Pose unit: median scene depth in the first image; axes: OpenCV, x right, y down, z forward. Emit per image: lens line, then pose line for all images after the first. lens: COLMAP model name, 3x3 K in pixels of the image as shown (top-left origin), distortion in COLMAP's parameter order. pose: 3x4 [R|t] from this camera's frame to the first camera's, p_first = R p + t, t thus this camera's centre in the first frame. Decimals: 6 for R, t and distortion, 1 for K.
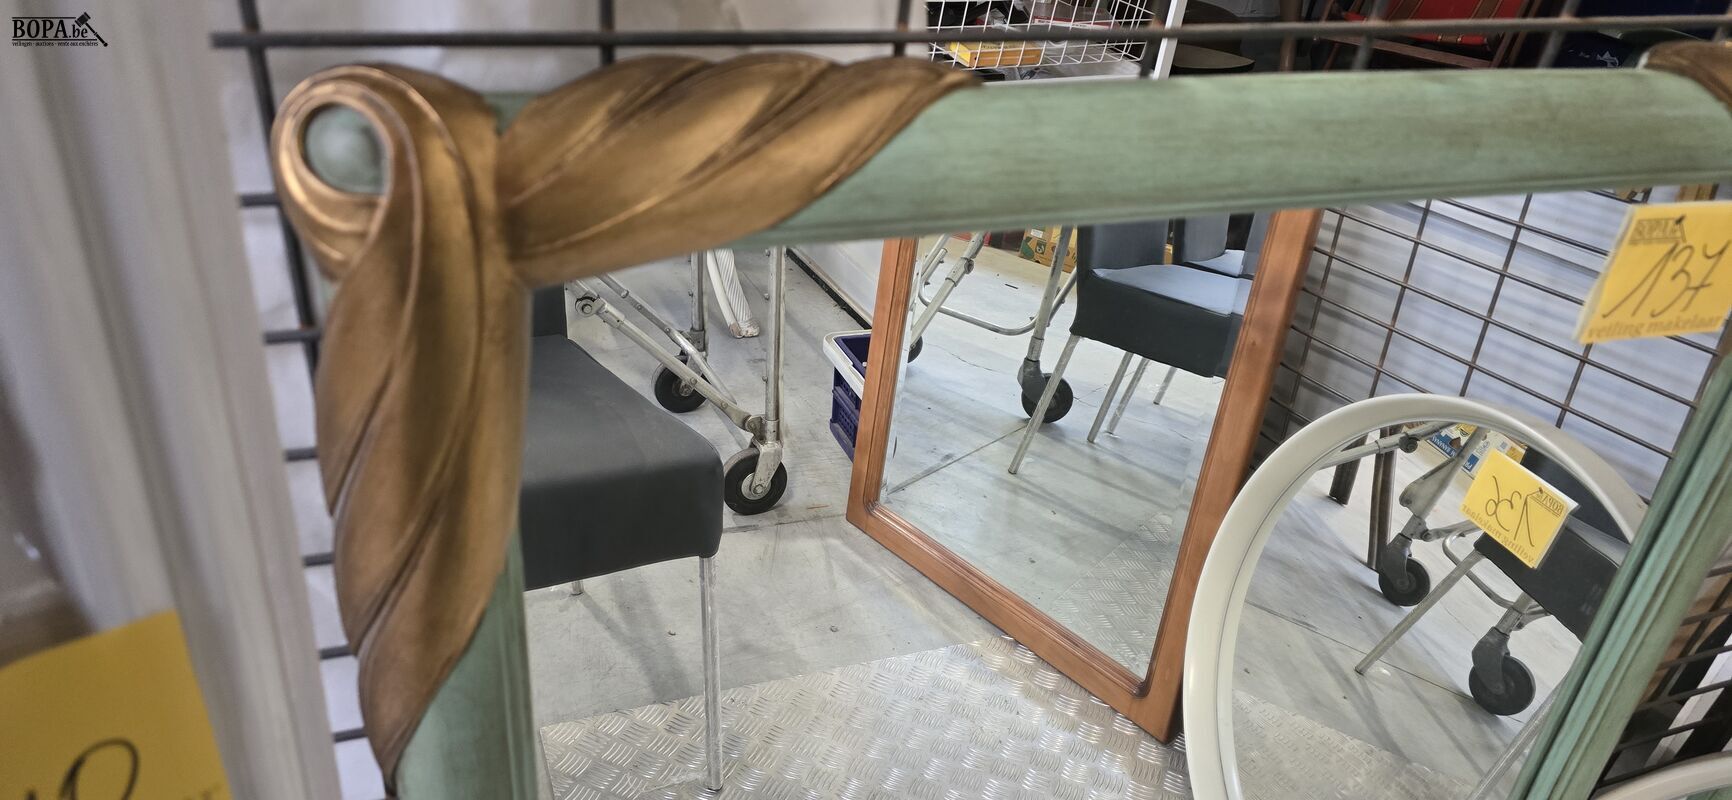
lens RADIAL K [[1198.5, 0, 826.6], [0, 1198.5, 369.4], [0, 0, 1]] dist [0.049395, -0.077397]
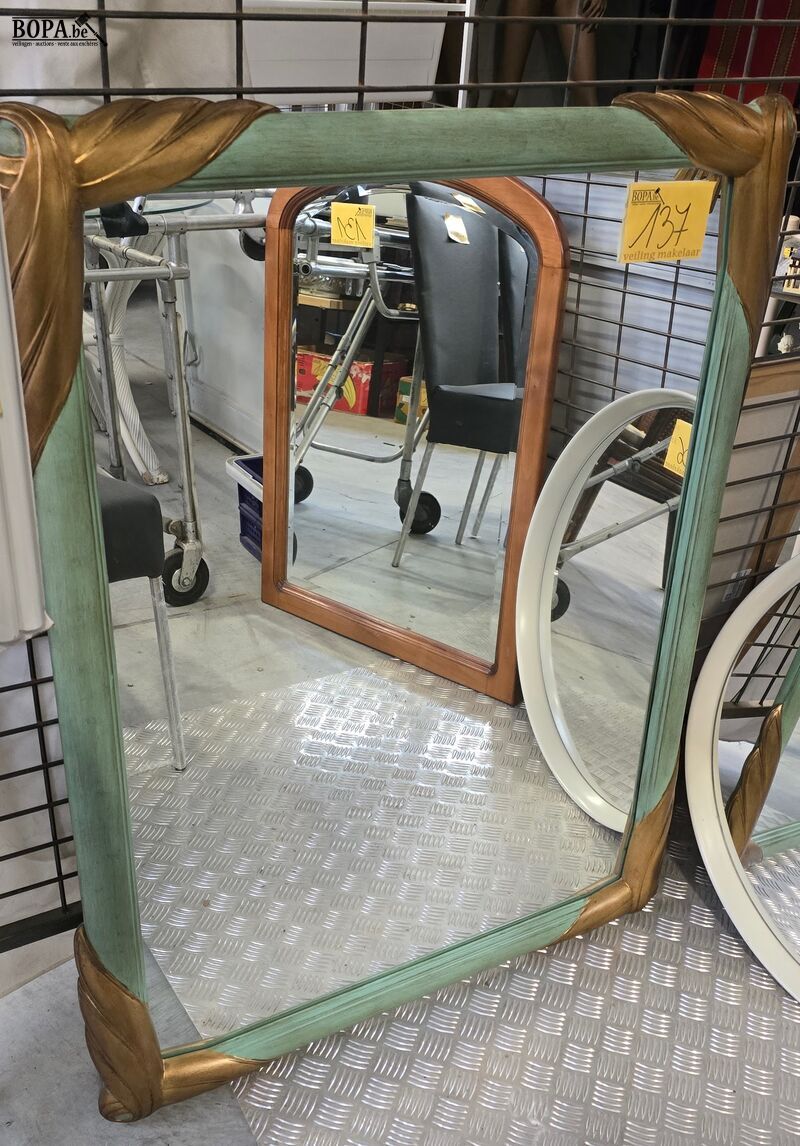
lens RADIAL K [[1070.7, 0, 400.0], [0, 1070.7, 573.0], [0, 0, 1]] dist [0.167323, -0.416202]
pose [[0.982352, -0.113283, 0.148836, -0.005981], [0.107005, 0.993023, 0.049557, 0.069602], [-0.153412, -0.032756, 0.987619, -0.134802]]
